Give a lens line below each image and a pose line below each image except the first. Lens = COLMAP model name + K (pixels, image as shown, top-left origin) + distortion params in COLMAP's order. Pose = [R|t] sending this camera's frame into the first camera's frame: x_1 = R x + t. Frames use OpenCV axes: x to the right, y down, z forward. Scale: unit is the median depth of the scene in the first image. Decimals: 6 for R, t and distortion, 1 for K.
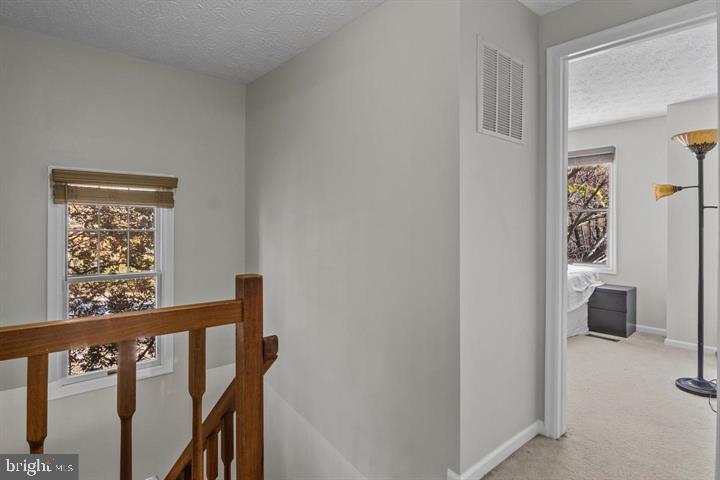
lens RADIAL K [[394.3, 0, 360.6], [0, 394.3, 221.1], [0, 0, 1]] dist [-0.015335, 0.005815]
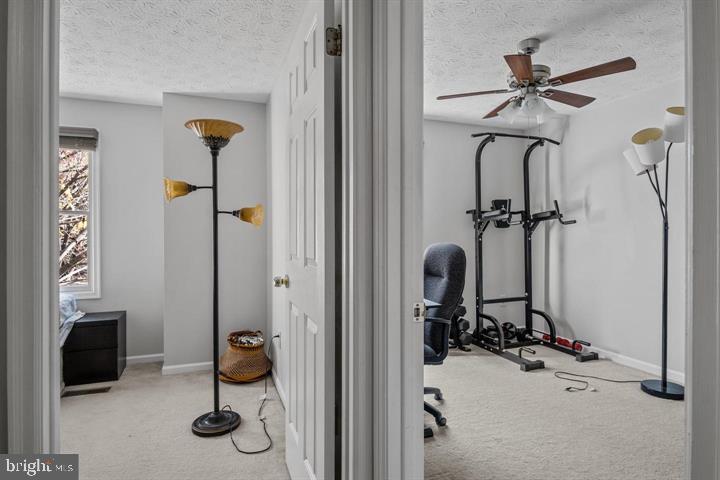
lens RADIAL K [[394.3, 0, 361.2], [0, 394.3, 228.1], [0, 0, 1]] dist [-0.015335, 0.005815]
pose [[0.345677, -0.002291, 0.938351, 0.136848], [0.000932, 0.999997, 0.002099, -0.001125], [-0.938353, 0.000149, 0.345679, 0.317653]]
